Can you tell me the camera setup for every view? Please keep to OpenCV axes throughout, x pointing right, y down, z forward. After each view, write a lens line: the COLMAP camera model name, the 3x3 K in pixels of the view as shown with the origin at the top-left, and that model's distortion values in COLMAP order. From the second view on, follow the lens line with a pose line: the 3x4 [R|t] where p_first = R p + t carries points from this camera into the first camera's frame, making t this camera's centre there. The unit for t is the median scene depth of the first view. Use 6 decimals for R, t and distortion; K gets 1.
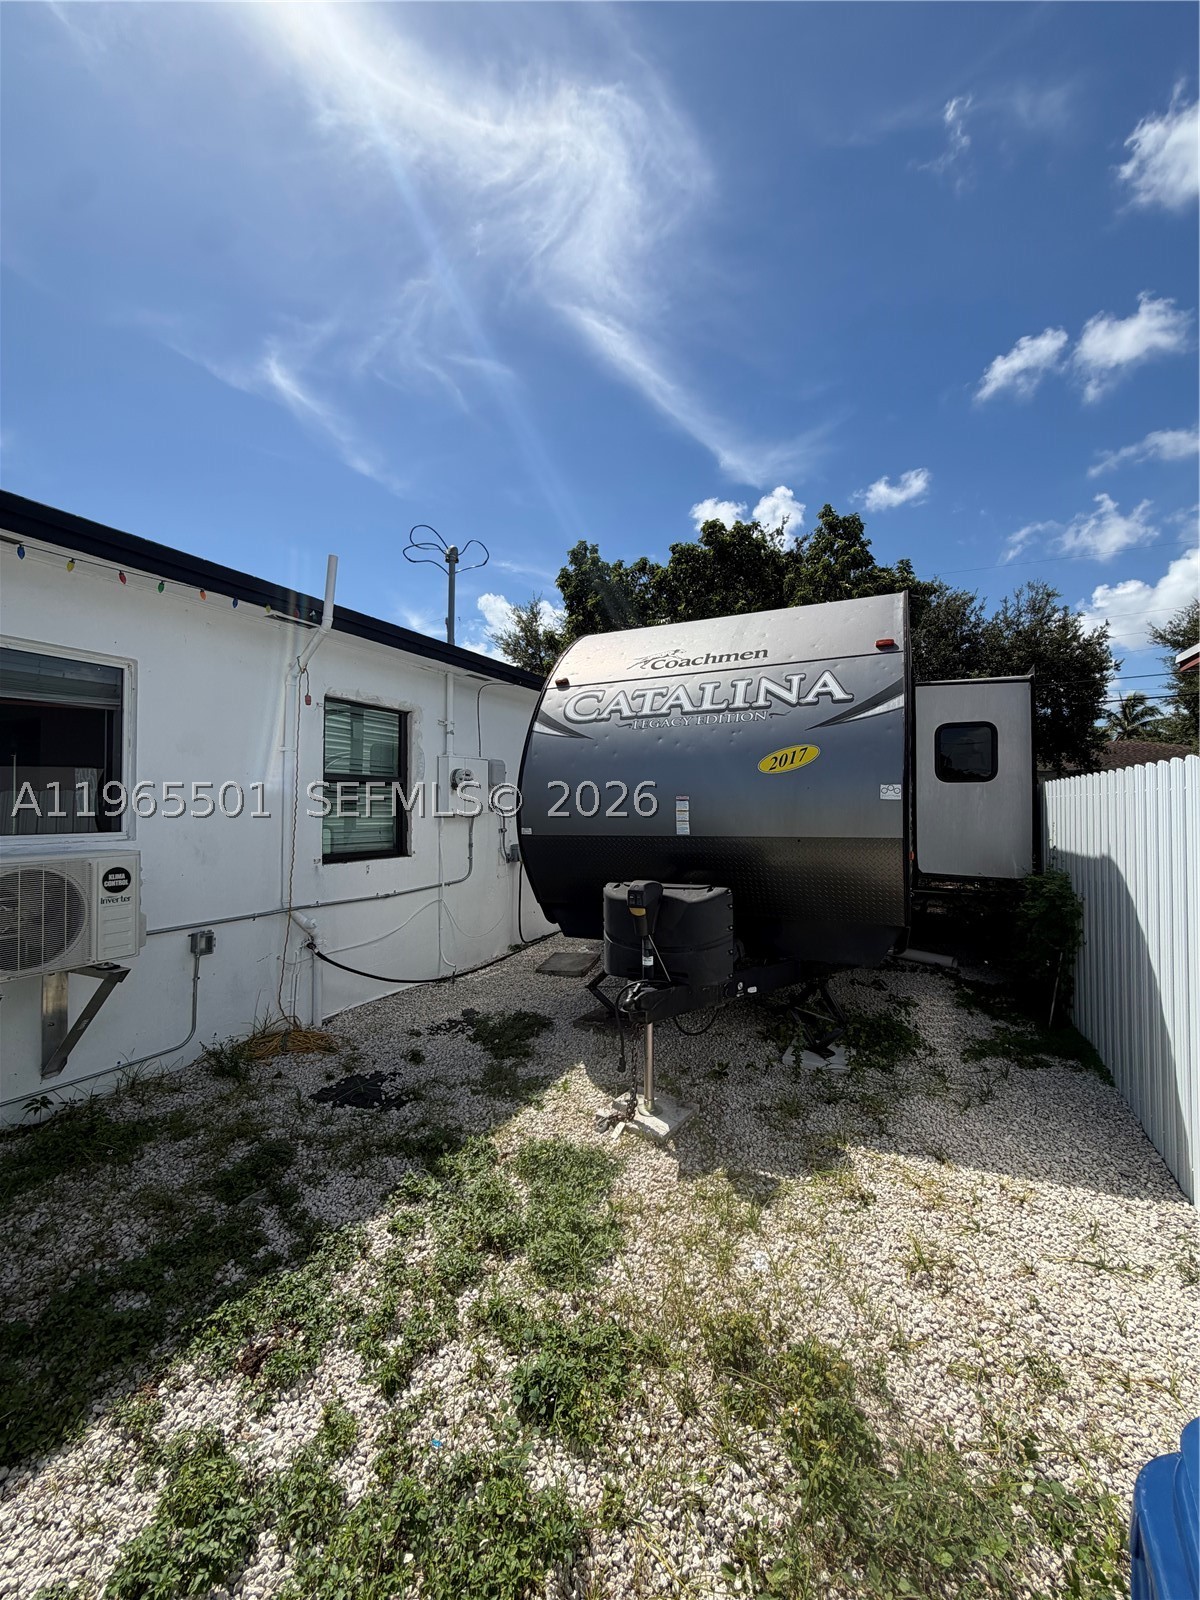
lens RADIAL K [[648.0, 0, 600.0], [0, 648.0, 800.0], [0, 0, 1]] dist [0.053271, 0.000025]
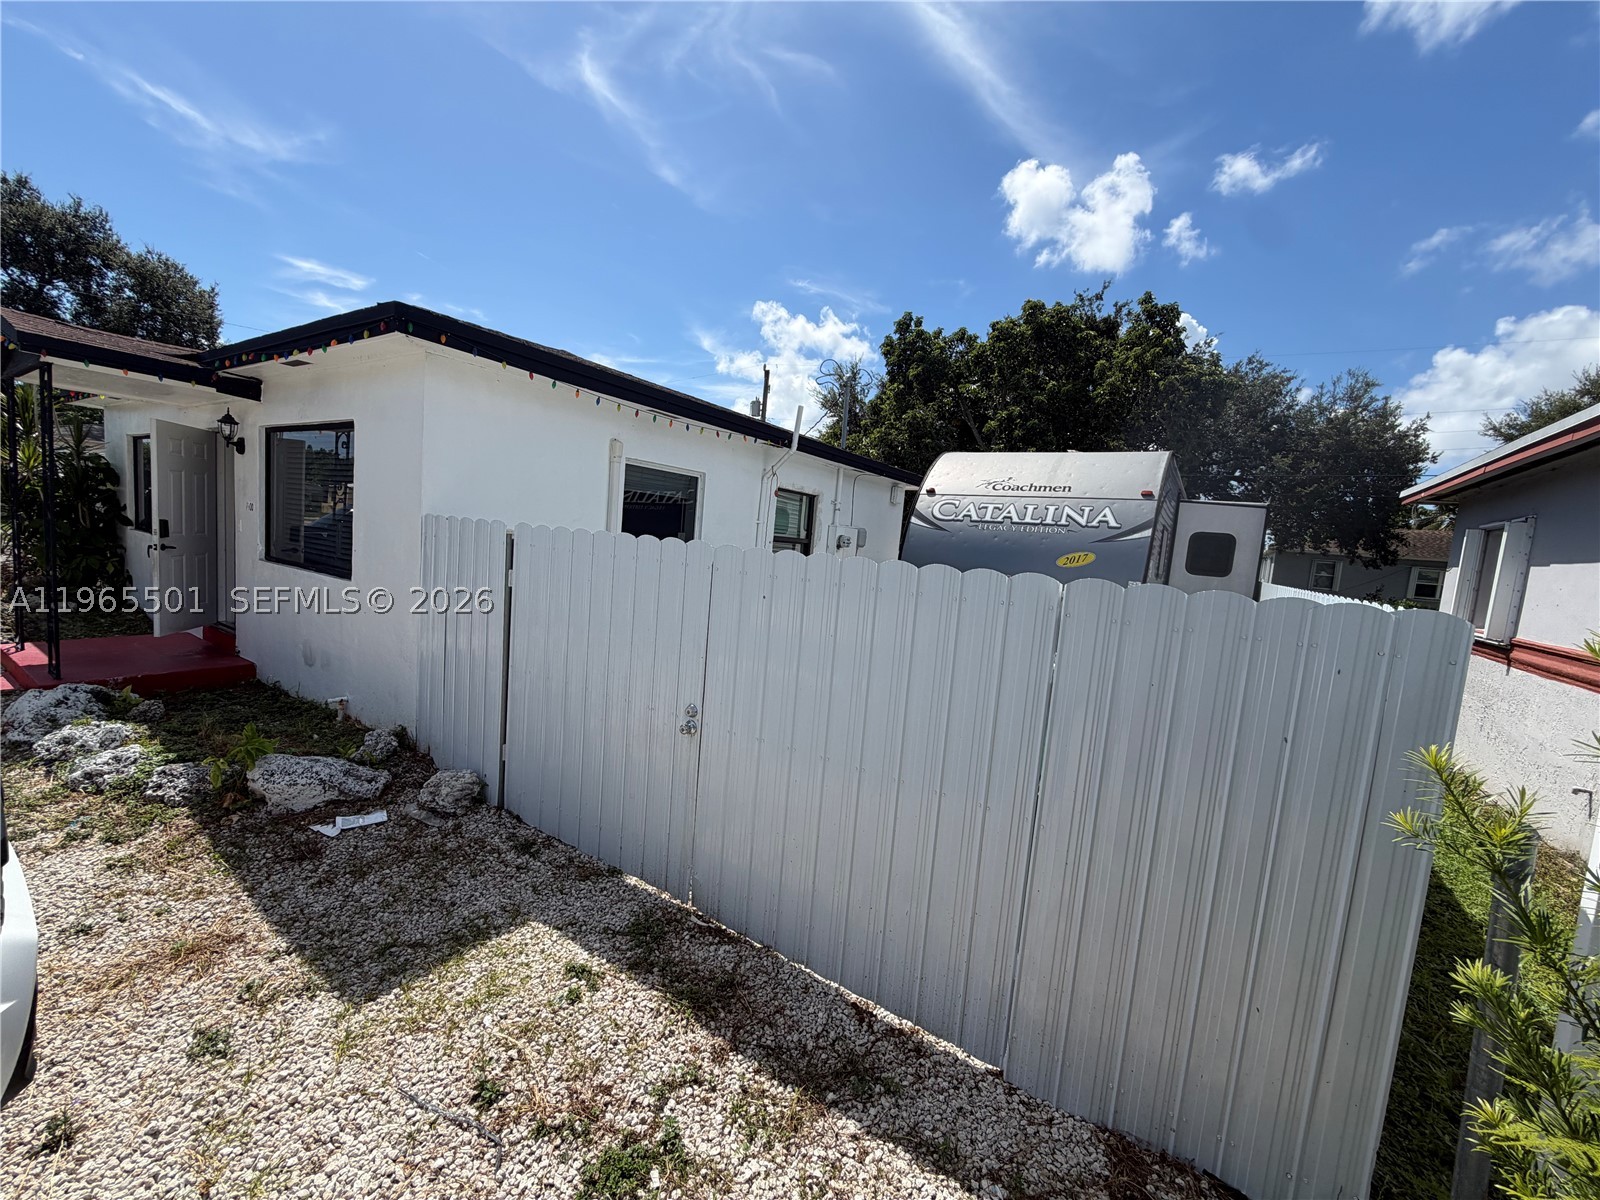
lens RADIAL K [[648.0, 0, 800.0], [0, 648.0, 600.0], [0, 0, 1]] dist [0.053271, 0.000025]
pose [[0.989797, 0.098489, -0.102970, -0.050602], [-0.087896, 0.990811, 0.102799, -0.015313], [0.112148, -0.092700, 0.989358, -0.166625]]
